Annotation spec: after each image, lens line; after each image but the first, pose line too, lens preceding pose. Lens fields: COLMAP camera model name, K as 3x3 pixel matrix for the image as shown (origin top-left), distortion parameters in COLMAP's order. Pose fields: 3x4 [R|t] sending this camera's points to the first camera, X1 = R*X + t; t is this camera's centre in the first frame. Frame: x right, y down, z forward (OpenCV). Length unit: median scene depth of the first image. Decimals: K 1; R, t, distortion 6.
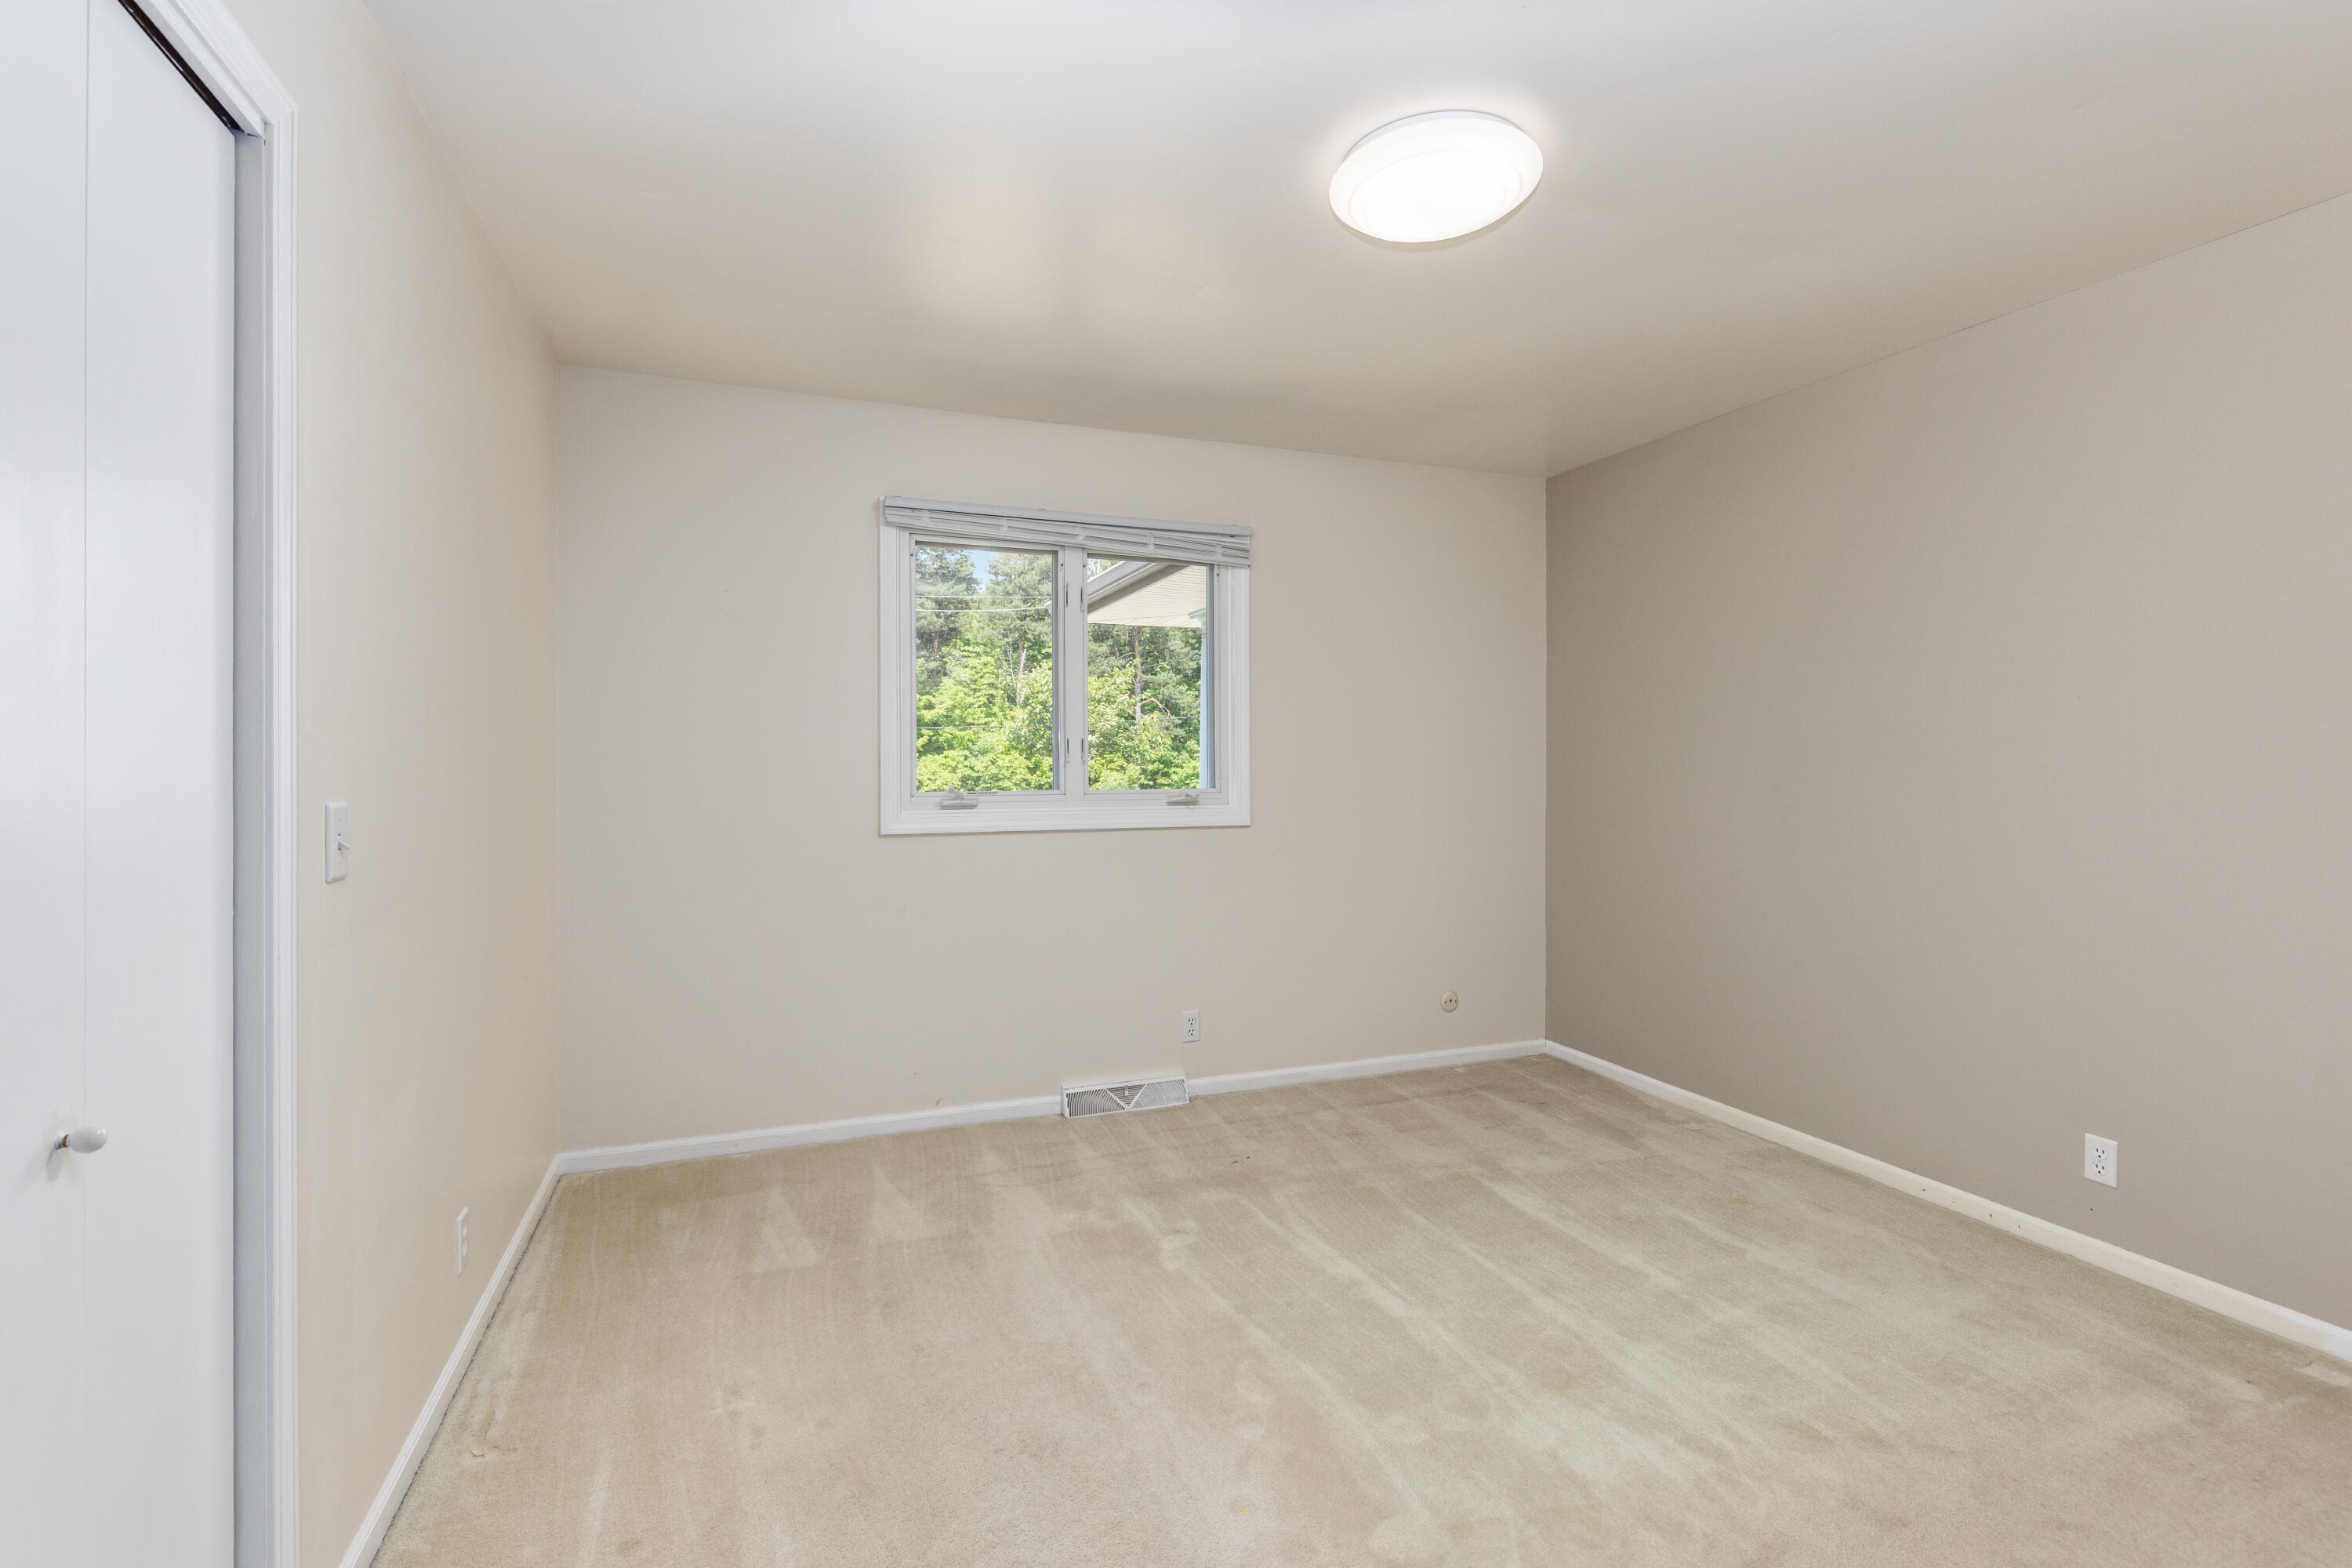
lens RADIAL K [[1046.3, 0, 1176.0], [0, 1046.3, 765.6], [0, 0, 1]] dist [-0.005259, -0.000817]
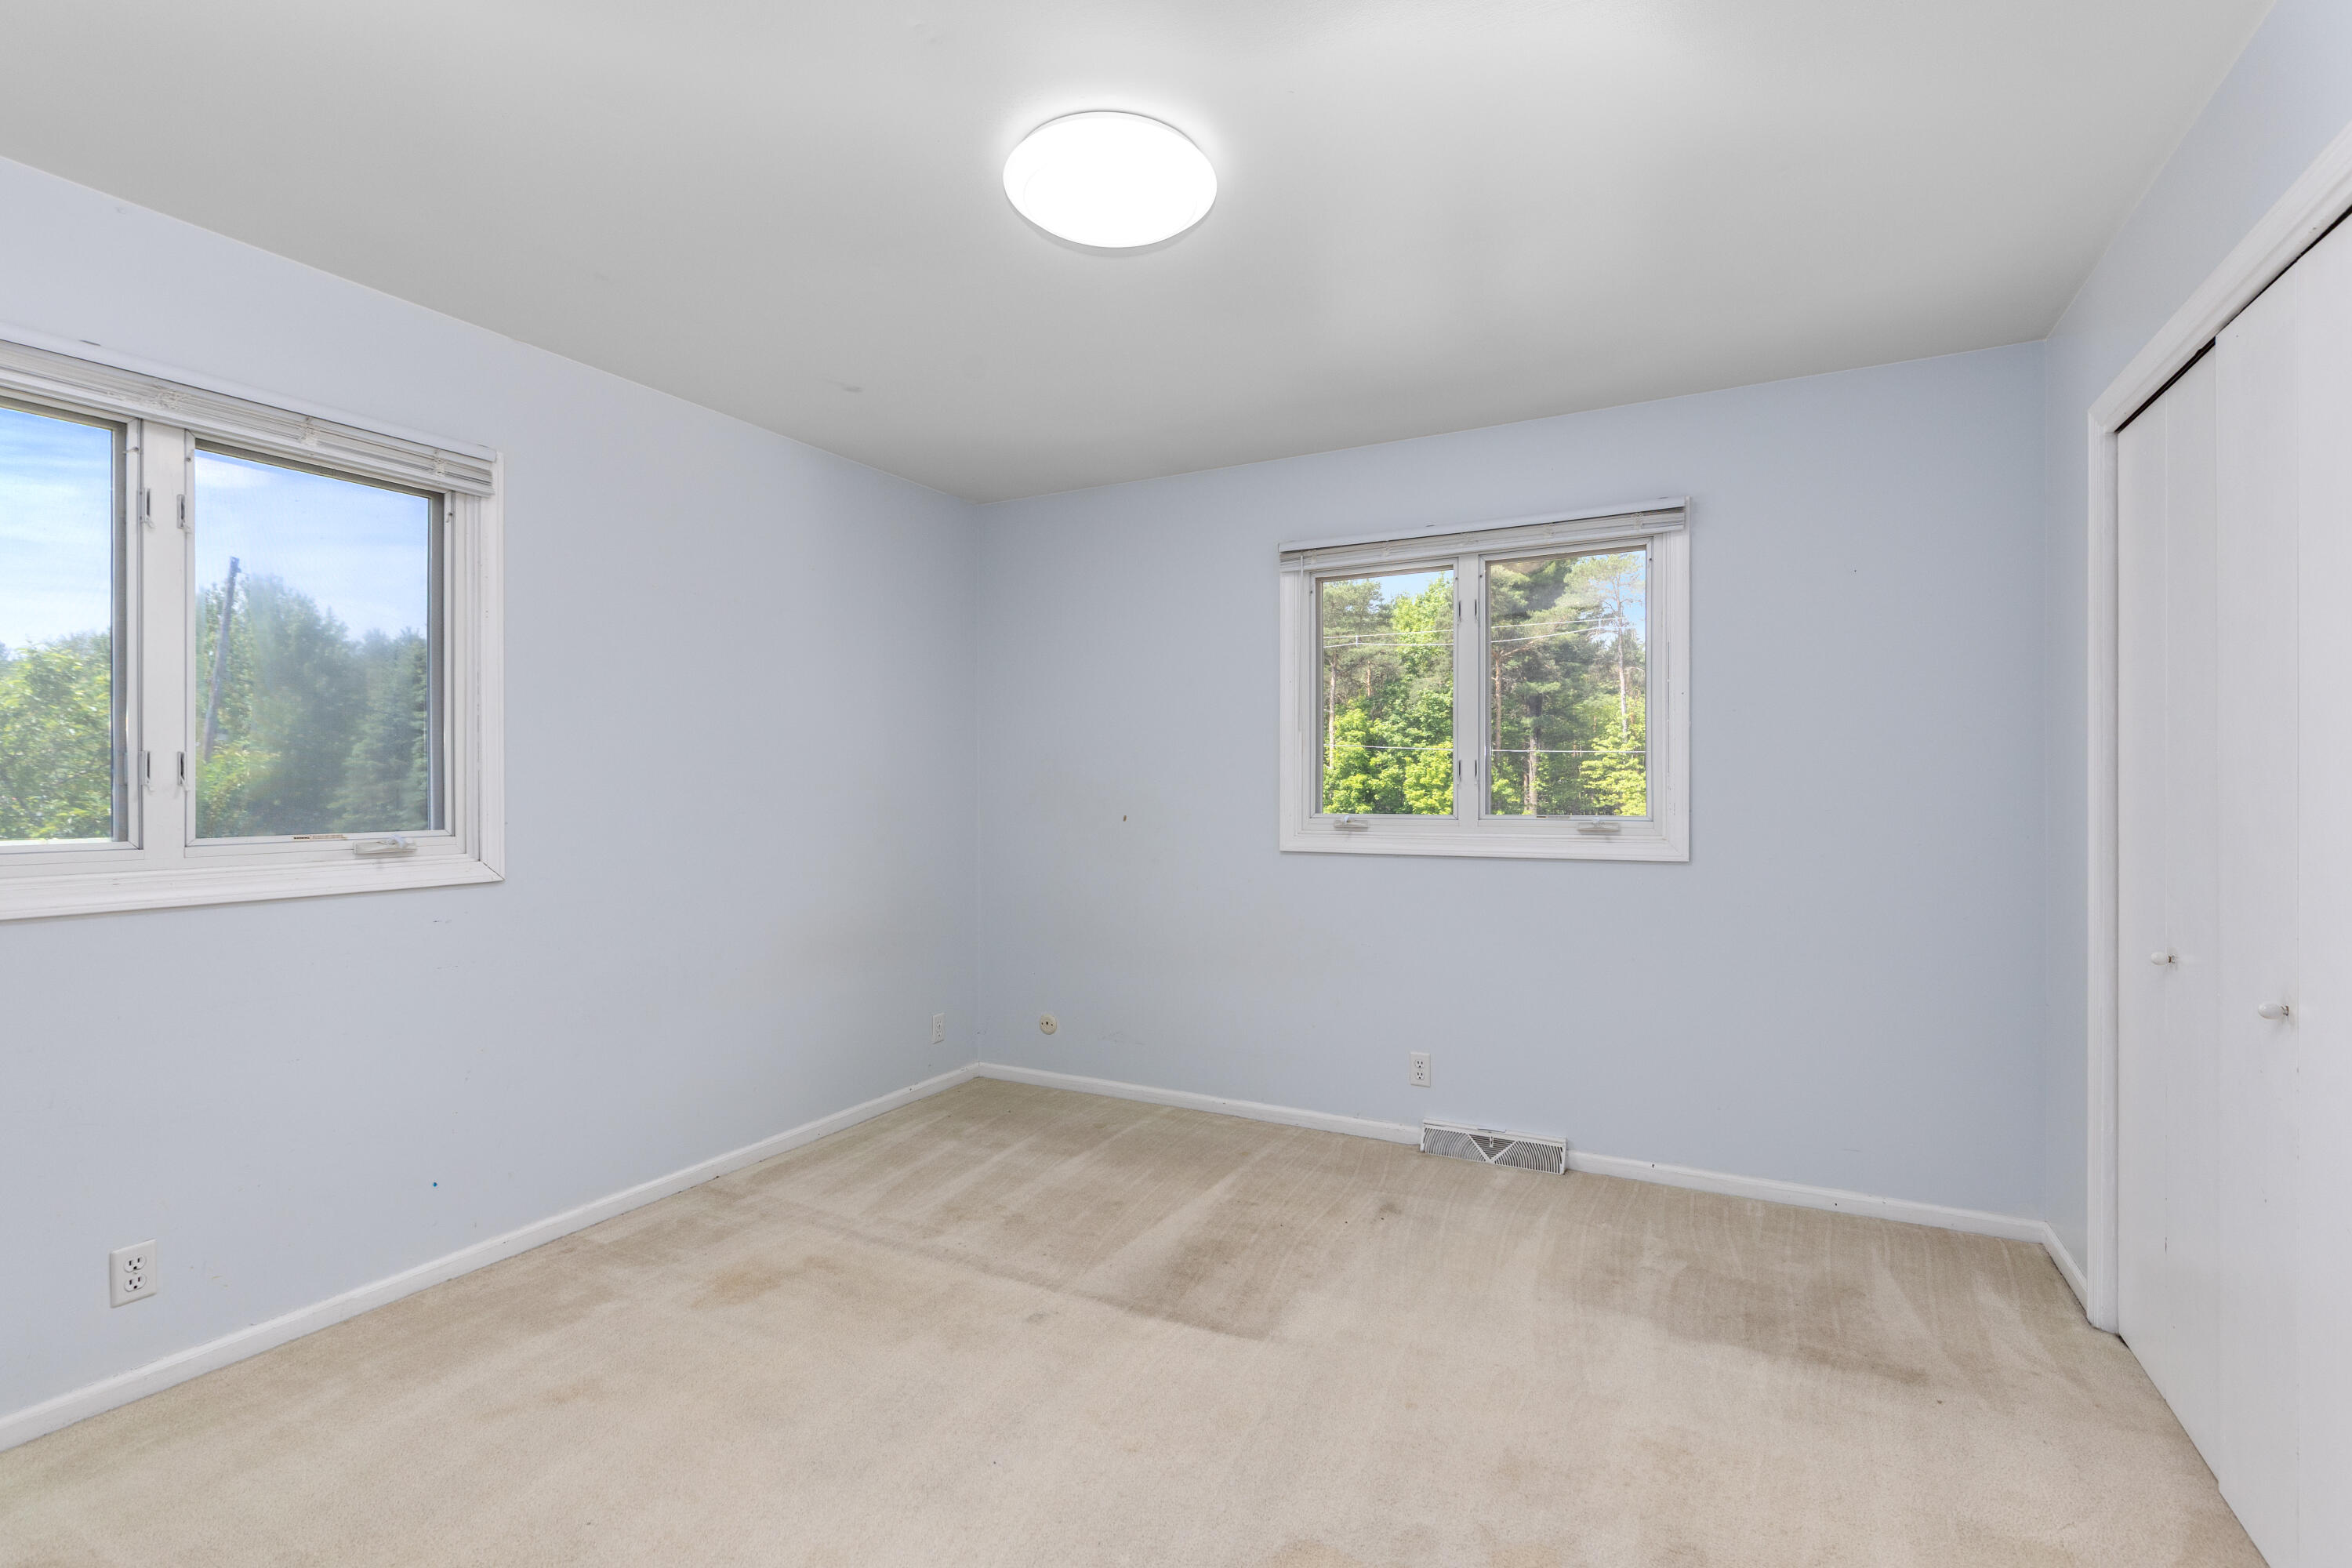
lens RADIAL K [[1046.3, 0, 1171.4], [0, 1046.3, 797.7], [0, 0, 1]] dist [-0.005259, -0.000817]
pose [[0.630782, -0.000442, -0.775960, 0.488112], [0.004350, 0.999986, 0.002967, 0.004979], [0.775948, -0.005247, 0.630775, 0.207622]]
